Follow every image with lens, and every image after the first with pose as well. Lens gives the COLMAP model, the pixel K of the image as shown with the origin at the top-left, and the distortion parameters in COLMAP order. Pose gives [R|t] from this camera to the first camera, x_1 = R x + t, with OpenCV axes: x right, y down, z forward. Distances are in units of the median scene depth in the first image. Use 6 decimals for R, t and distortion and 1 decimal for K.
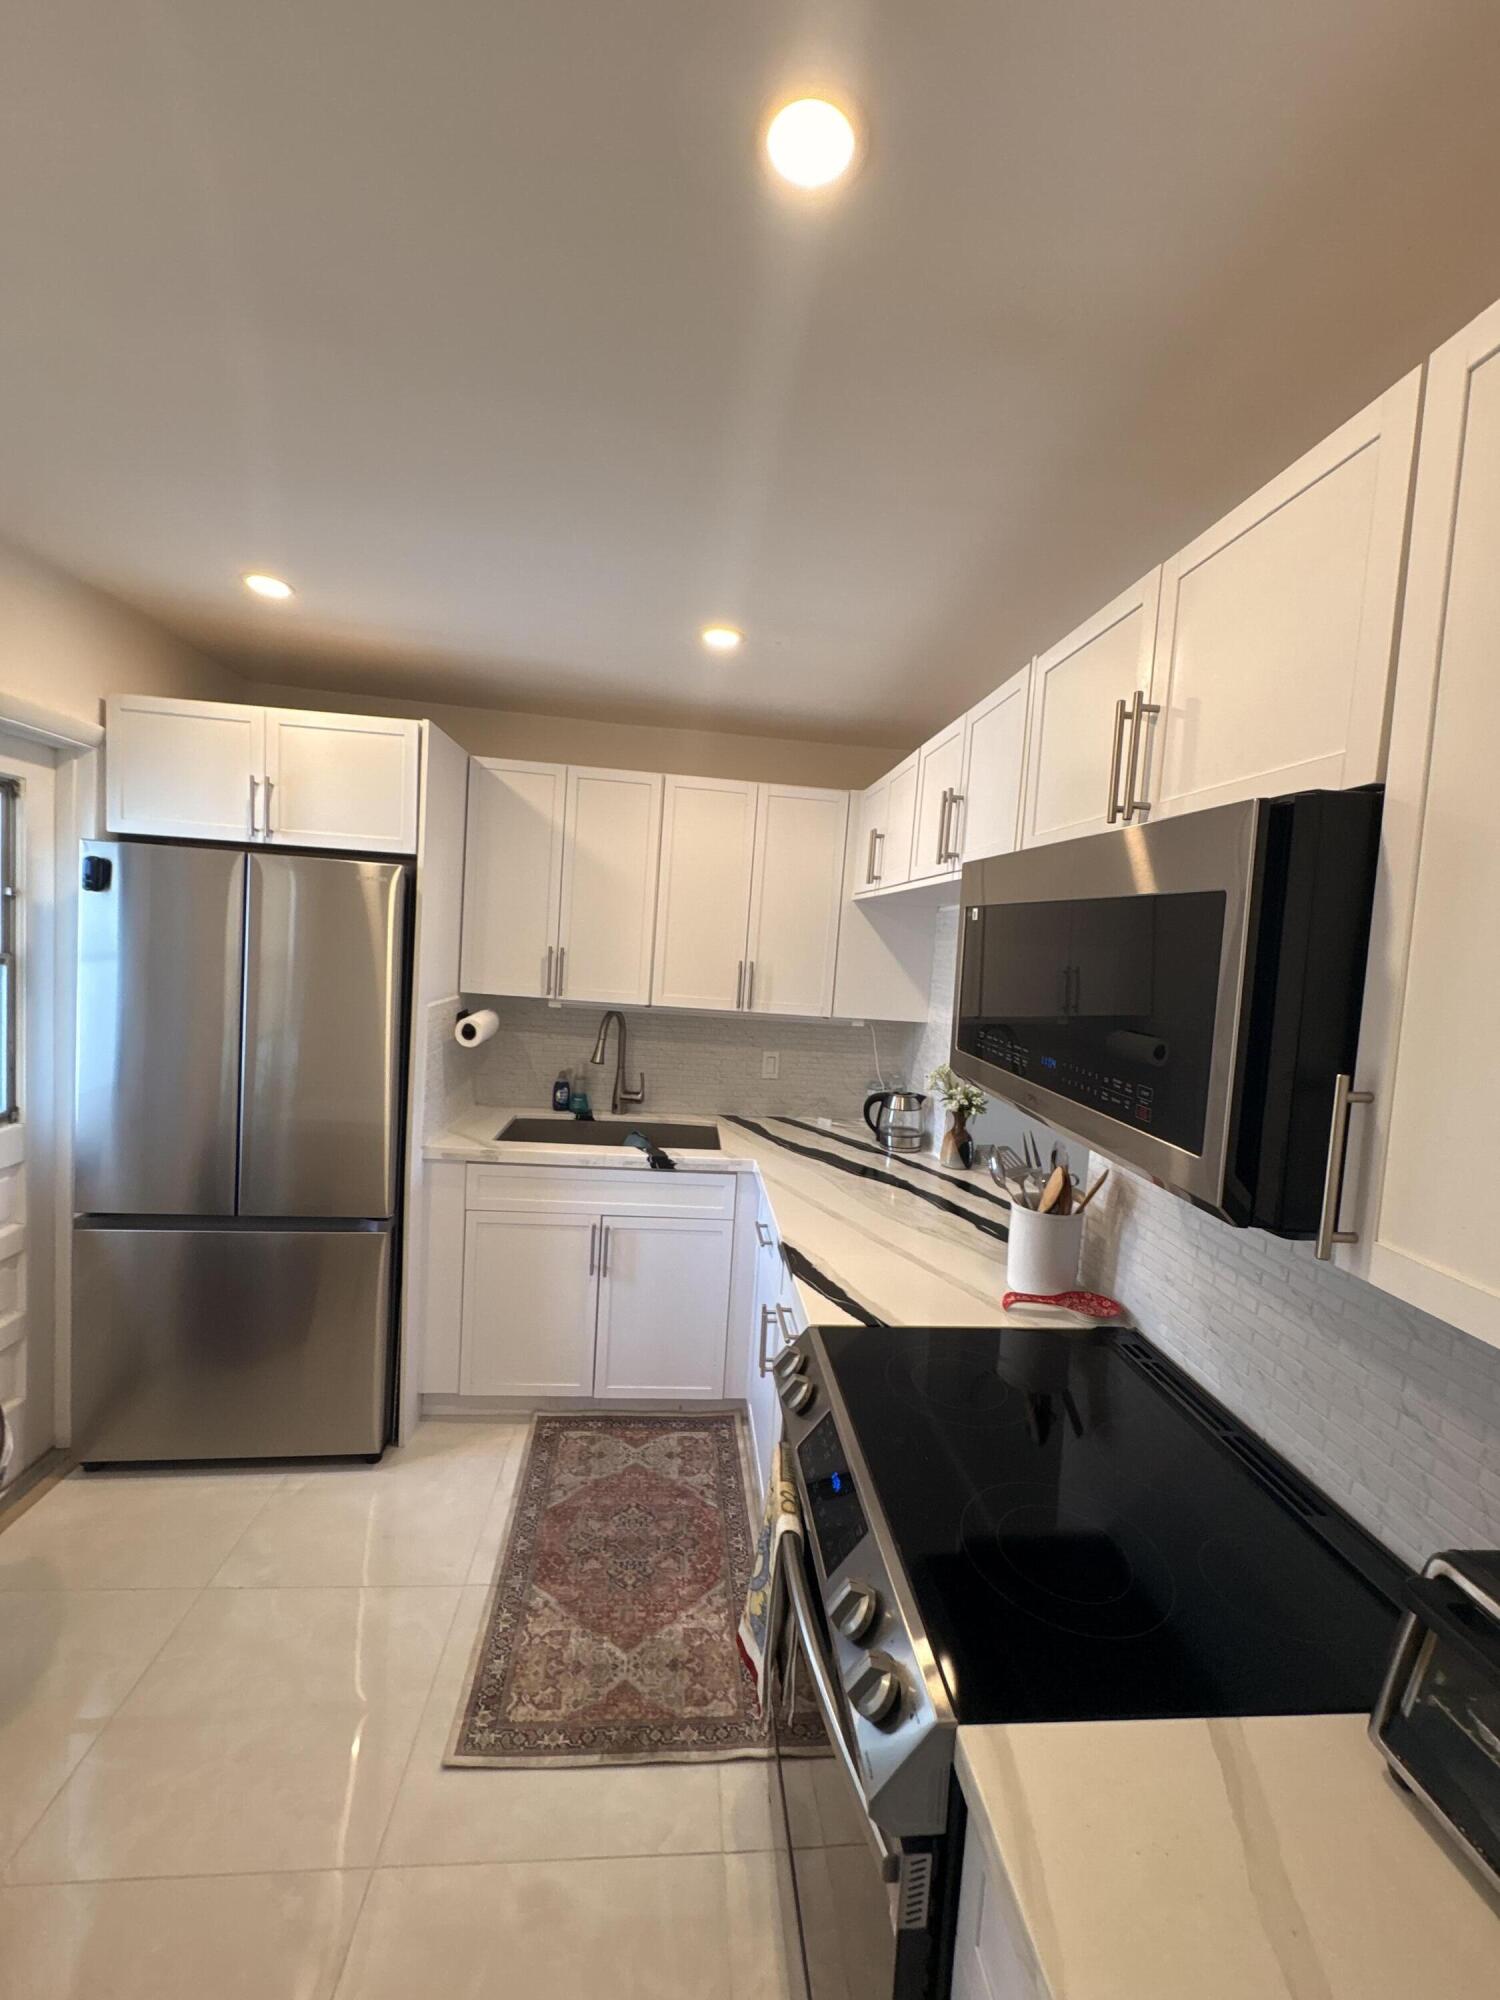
lens RADIAL K [[797.6, 0, 750.0], [0, 797.6, 1000.0], [0, 0, 1]] dist [-0.002088, 0.000555]
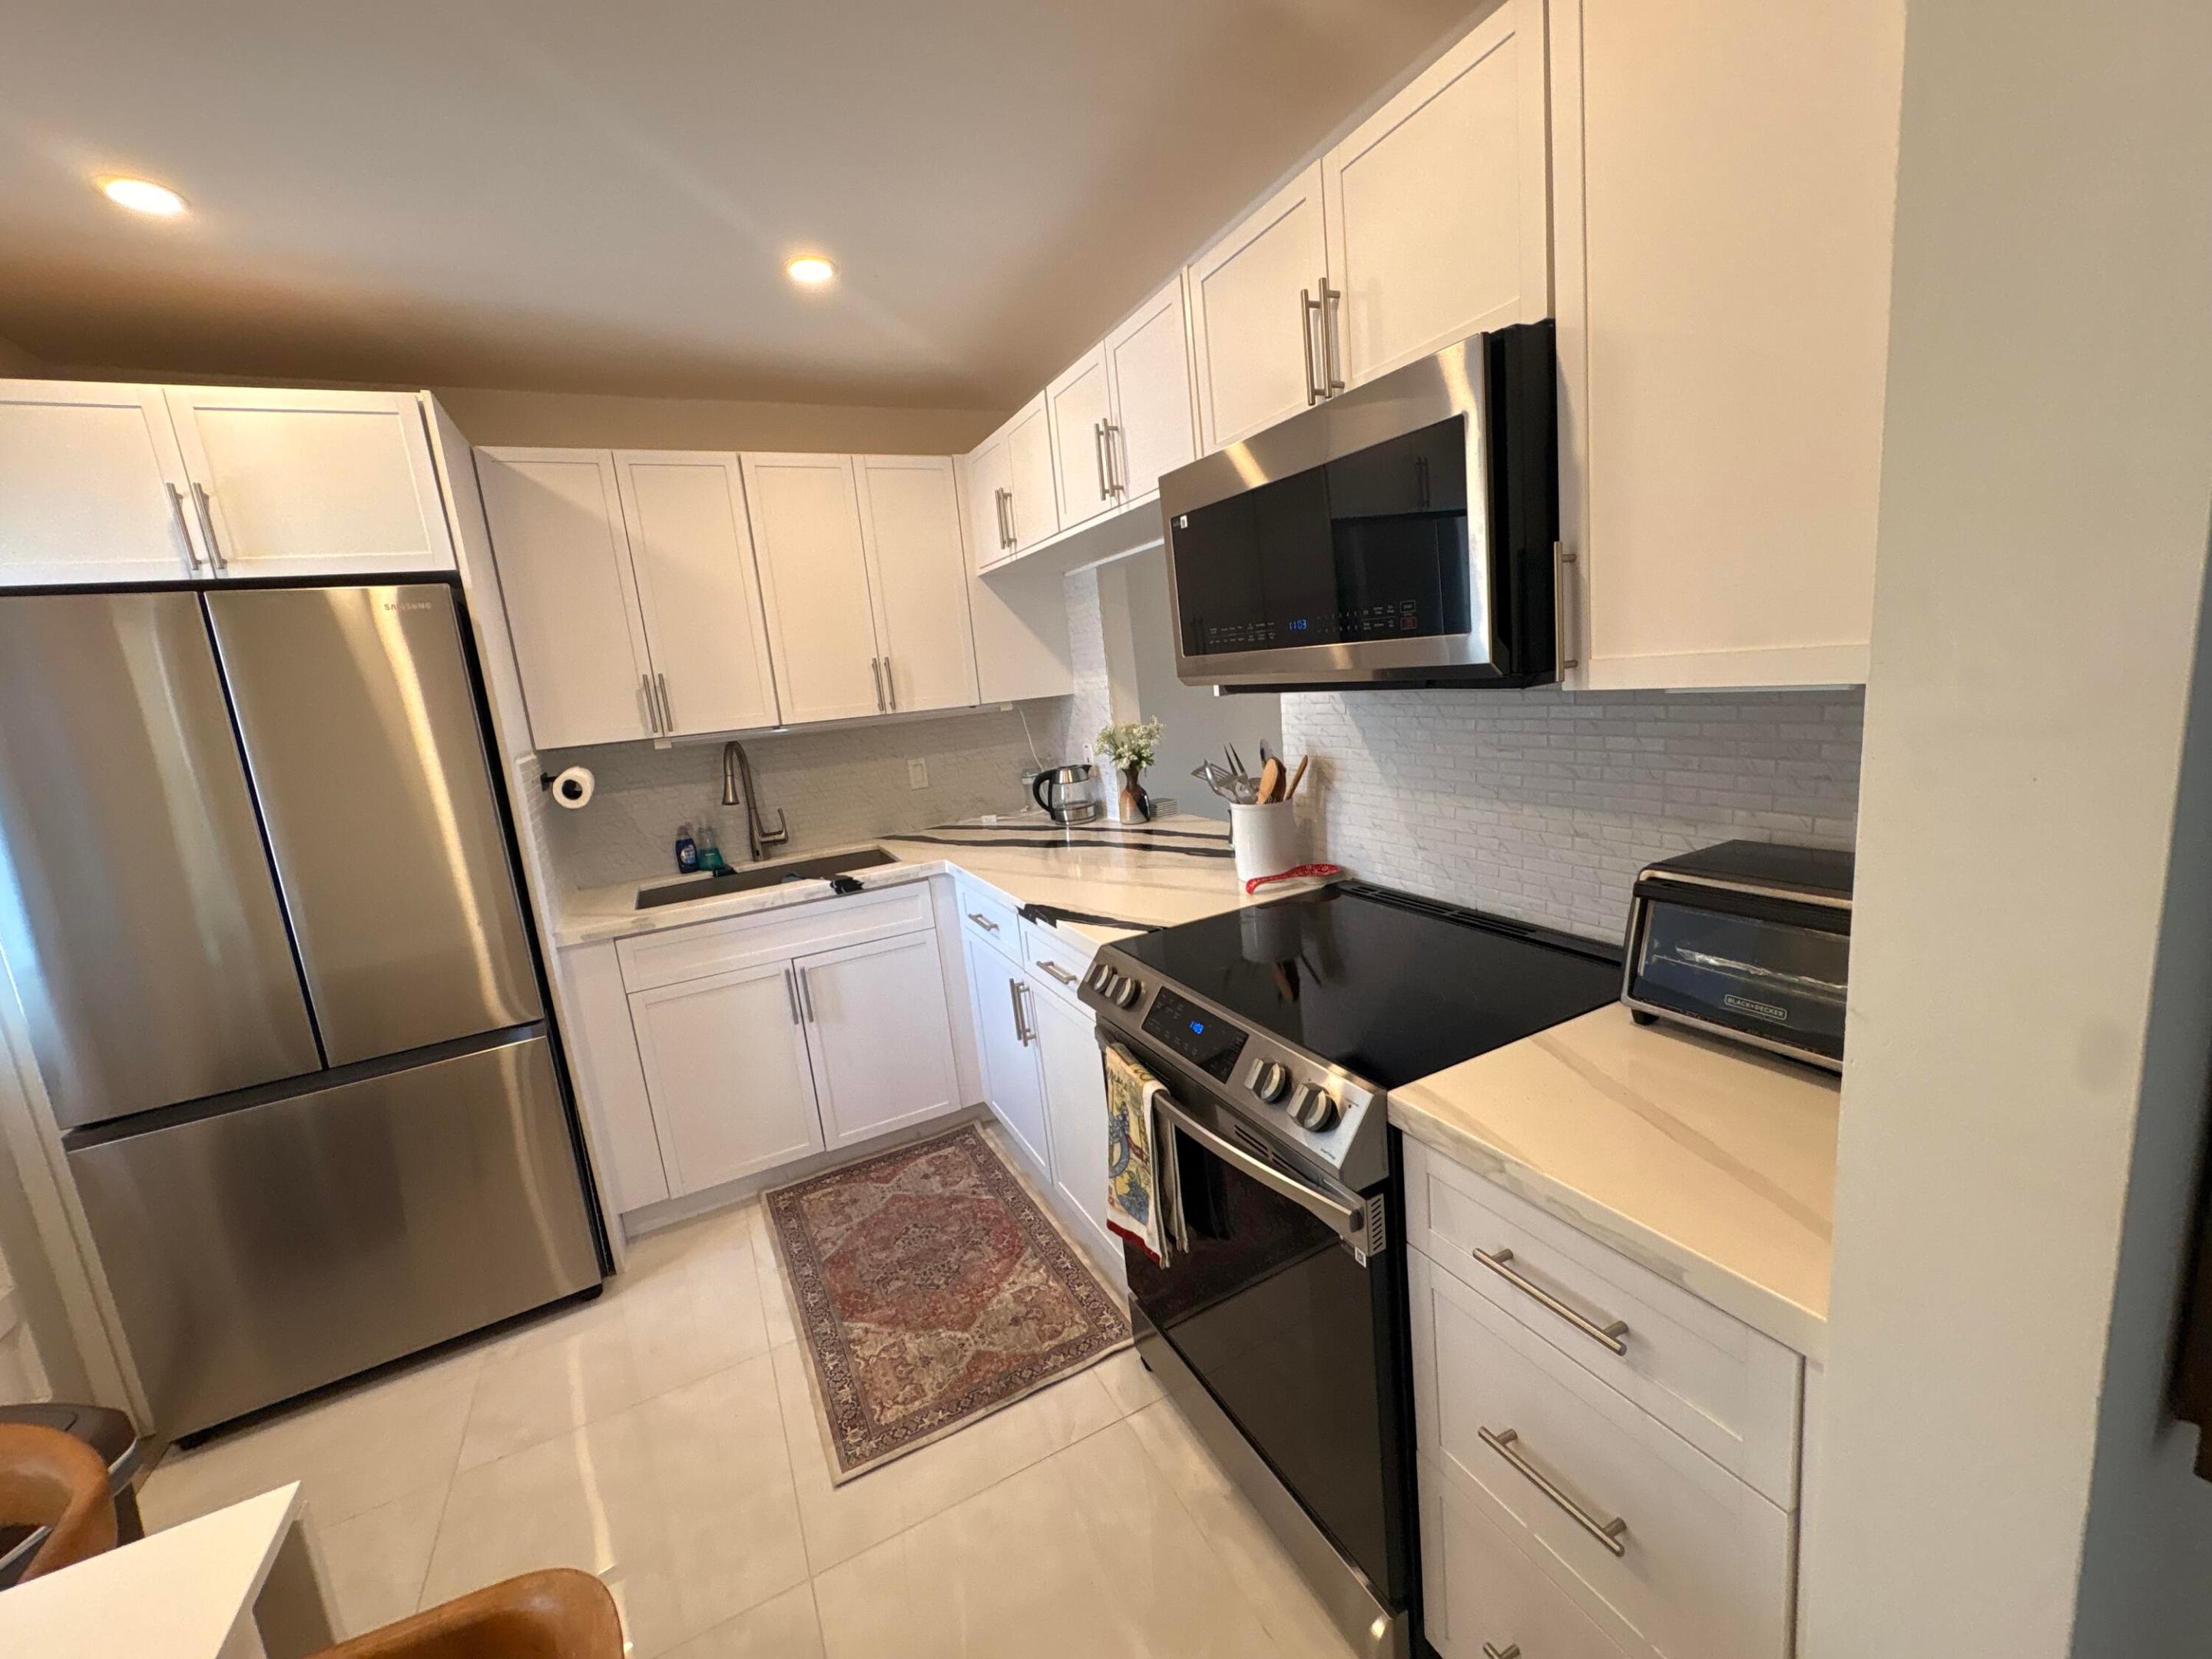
lens RADIAL K [[882.2, 0, 1109.0], [0, 882.2, 827.0], [0, 0, 1]] dist [-0.002088, 0.000555]
pose [[0.916840, -0.220583, 0.332786, -0.166427], [0.187026, 0.973697, 0.130138, 0.066918], [-0.352739, -0.057076, 0.933979, -0.048928]]
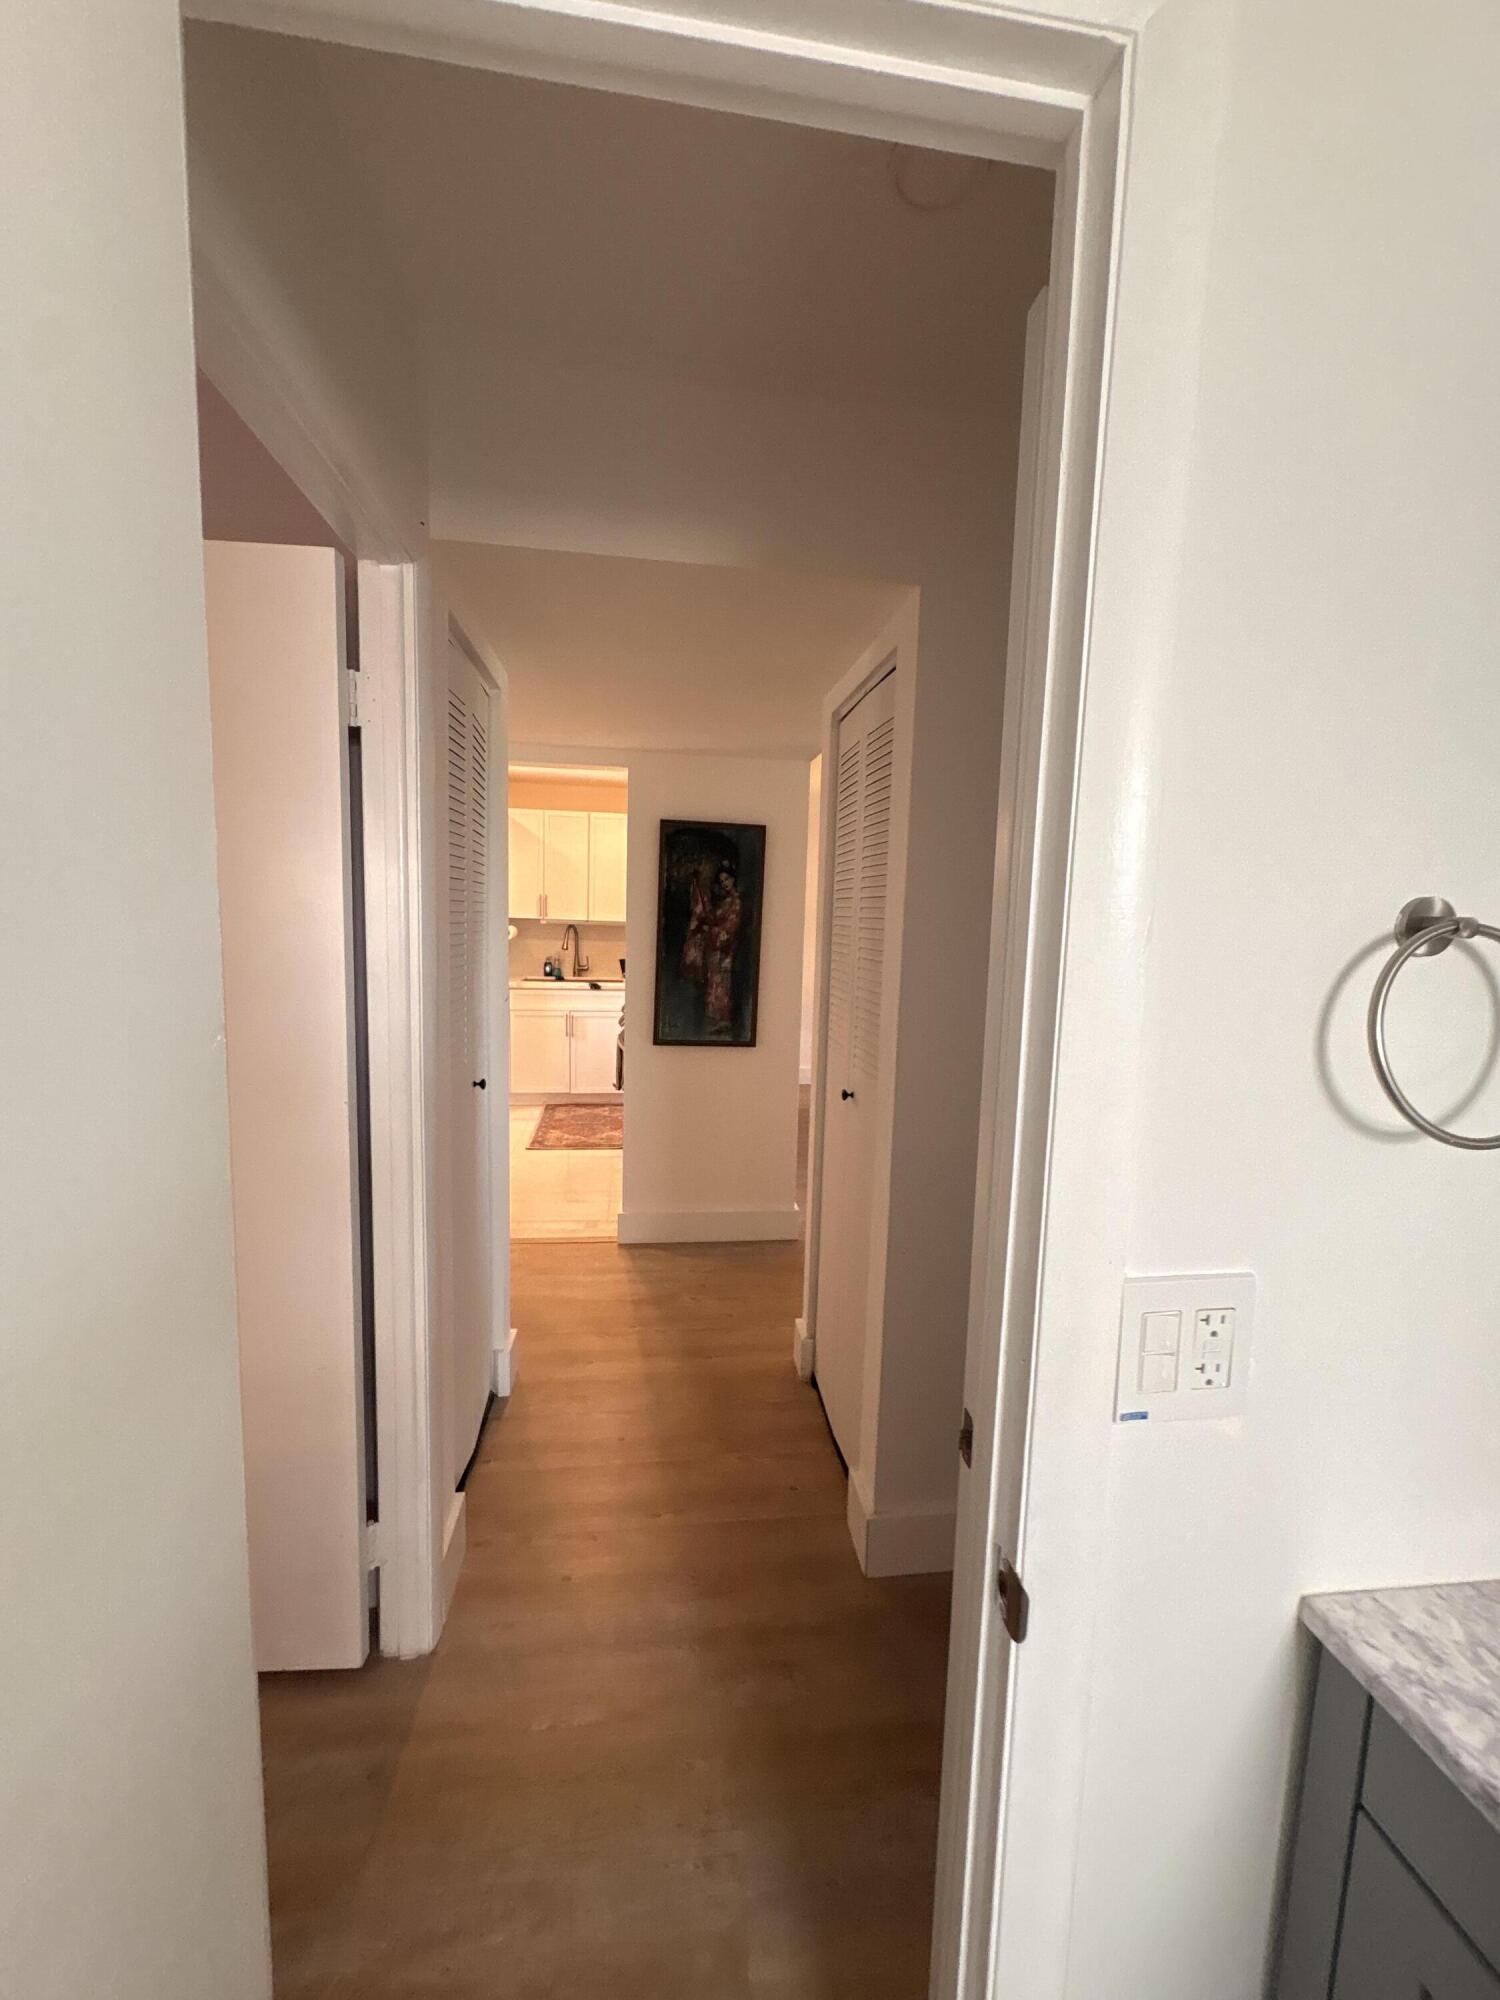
lens RADIAL K [[797.6, 0, 750.0], [0, 797.6, 1000.0], [0, 0, 1]] dist [-0.002088, 0.000555]
pose [[0.998288, -0.043705, 0.038859, 0.256293], [0.042628, 0.998695, 0.028123, 0.210468], [-0.040037, -0.026418, 0.998849, -1.379464]]
